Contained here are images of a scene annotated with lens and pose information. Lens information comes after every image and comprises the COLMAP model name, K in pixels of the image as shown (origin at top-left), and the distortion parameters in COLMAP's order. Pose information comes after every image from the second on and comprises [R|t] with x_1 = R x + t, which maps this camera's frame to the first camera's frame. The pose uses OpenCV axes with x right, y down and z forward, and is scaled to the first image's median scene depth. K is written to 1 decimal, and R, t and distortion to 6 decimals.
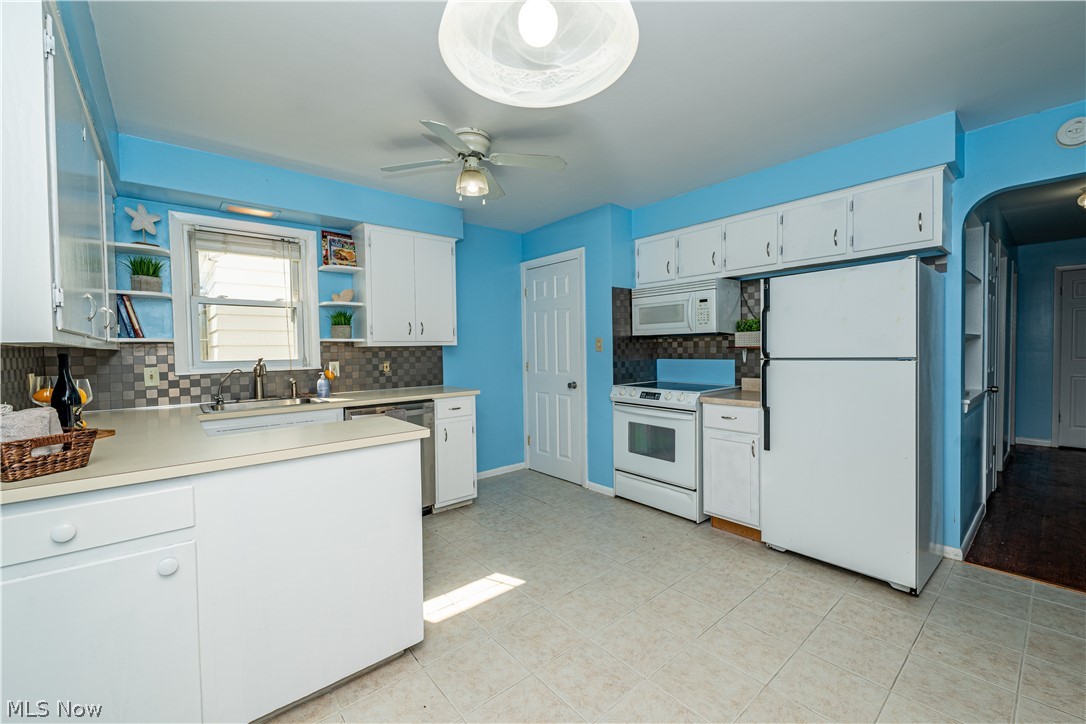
lens RADIAL K [[438.4, 0, 543.5], [0, 438.4, 359.9], [0, 0, 1]] dist [0.009840, -0.005602]
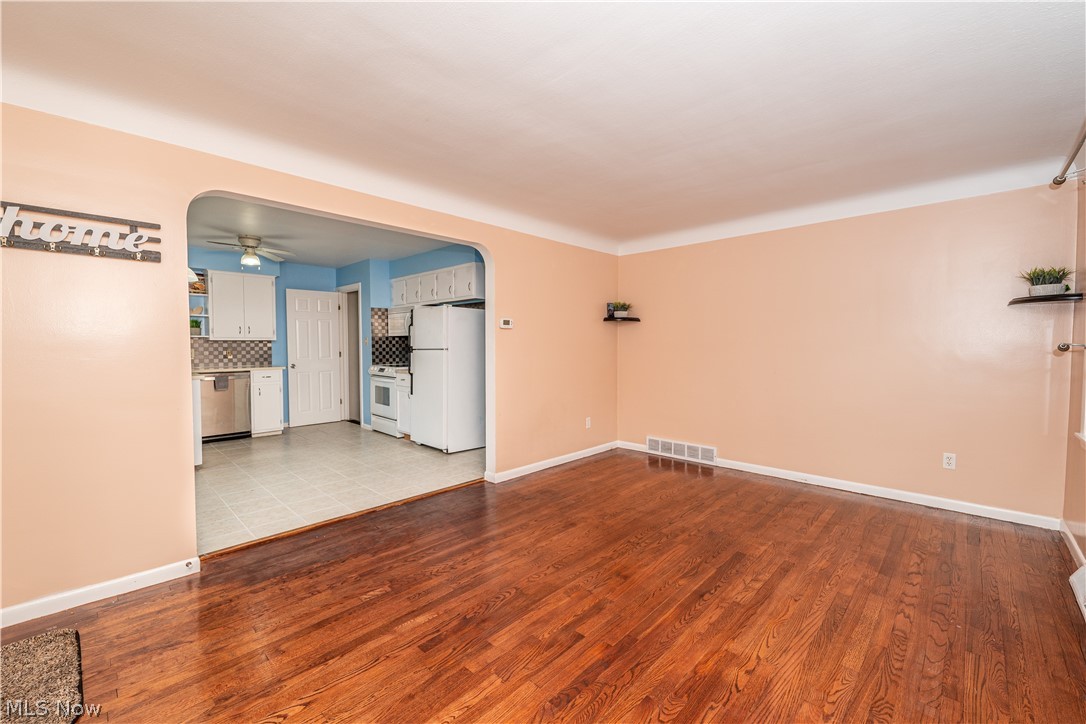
lens RADIAL K [[438.4, 0, 541.5], [0, 438.4, 360.4], [0, 0, 1]] dist [0.009840, -0.005602]
pose [[0.995338, 0.010302, 0.095899, 0.757591], [-0.010995, 0.999917, 0.006700, 0.024124], [-0.095822, -0.007724, 0.995369, -0.885702]]
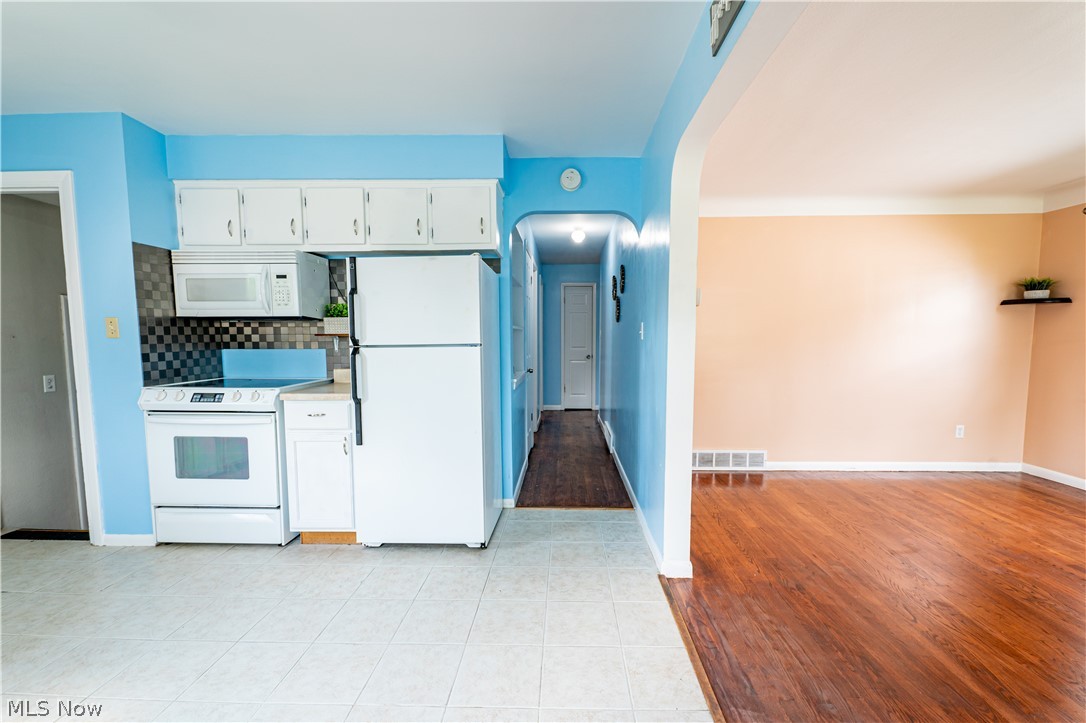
lens RADIAL K [[461.9, 0, 556.8], [0, 461.9, 375.6], [0, 0, 1]] dist [0.009107, -0.001957]
pose [[0.663199, -0.048823, 0.746849, 0.052521], [0.012227, 0.998444, 0.054413, 0.009176], [-0.748343, -0.026955, 0.662764, 0.038278]]
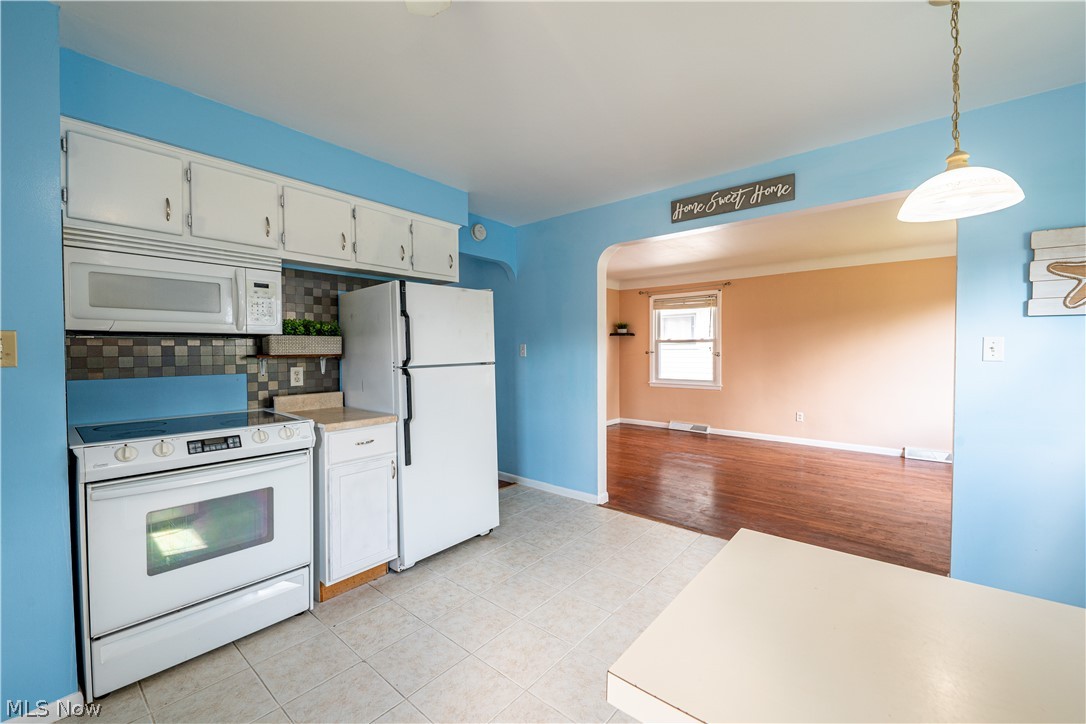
lens RADIAL K [[438.4, 0, 543.6], [0, 438.4, 360.1], [0, 0, 1]] dist [0.009840, -0.005602]
pose [[-0.167689, -0.008203, 0.985806, -0.381450], [0.033757, 0.999331, 0.014058, -0.017615], [-0.985262, 0.035636, -0.167300, 0.724105]]
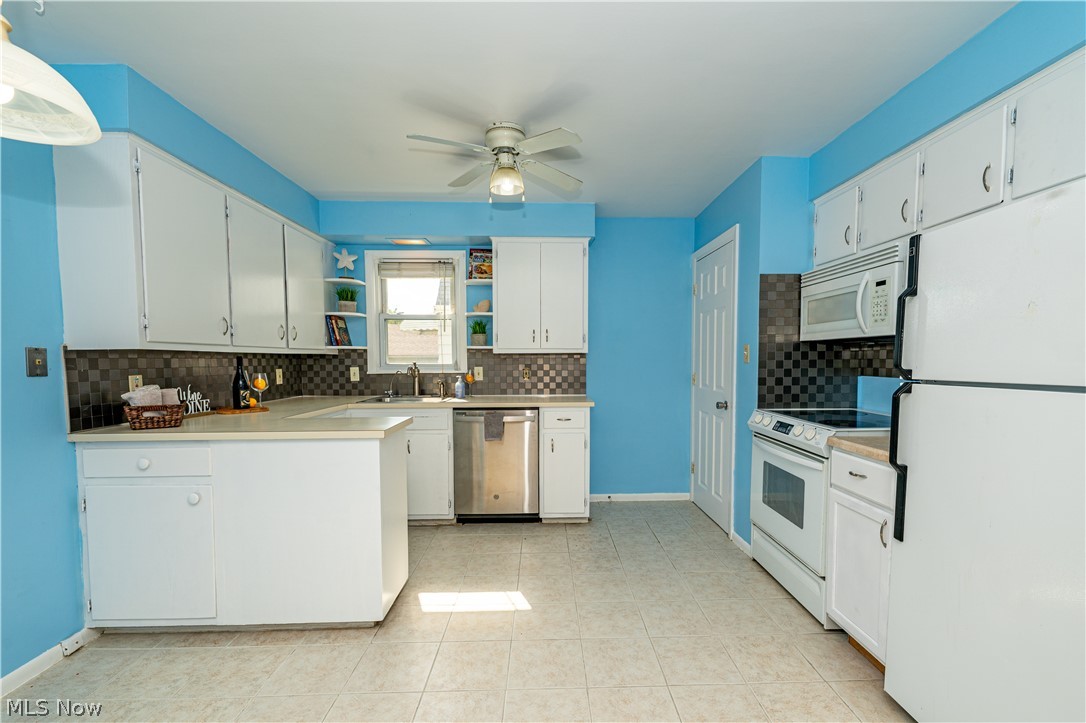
lens RADIAL K [[468.1, 0, 558.8], [0, 468.1, 385.0], [0, 0, 1]] dist [0.005347, -0.000563]
pose [[0.784977, 0.049490, -0.617545, 0.442237], [-0.027435, 0.998603, 0.045156, -0.010020], [0.618917, -0.018504, 0.785238, 0.208828]]
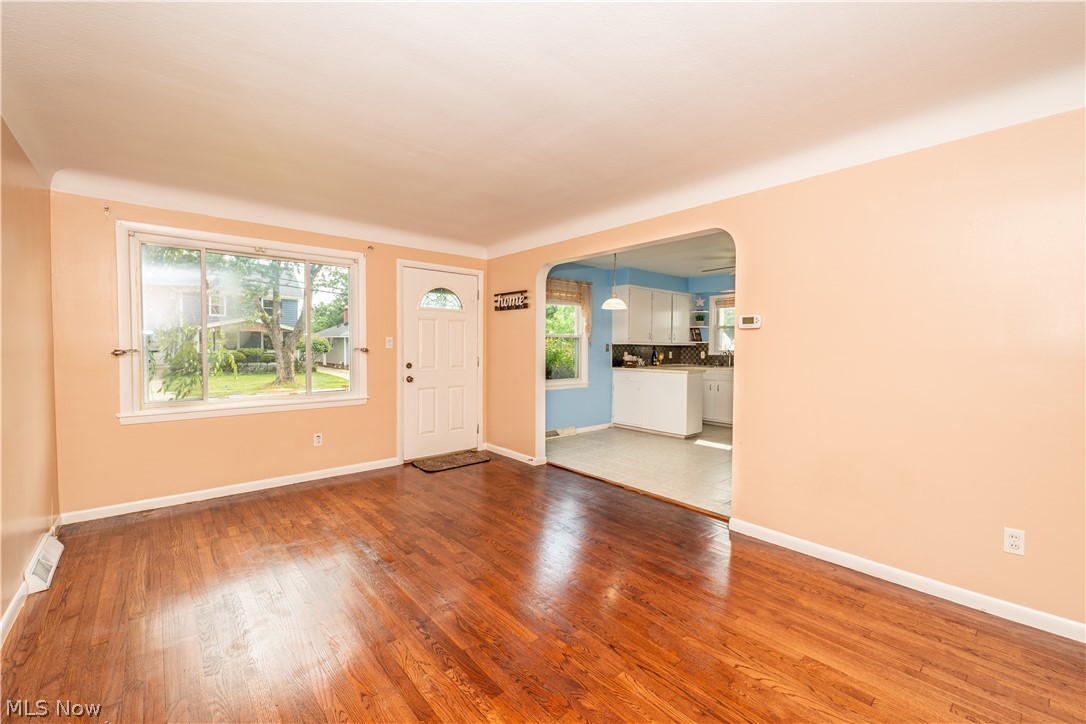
lens RADIAL K [[438.4, 0, 545.0], [0, 438.4, 363.3], [0, 0, 1]] dist [0.009840, -0.005602]
pose [[0.015440, 0.052491, -0.998502, 1.692956], [-0.035733, 0.998012, 0.051913, -0.016878], [0.999242, 0.034878, 0.017285, -0.071617]]
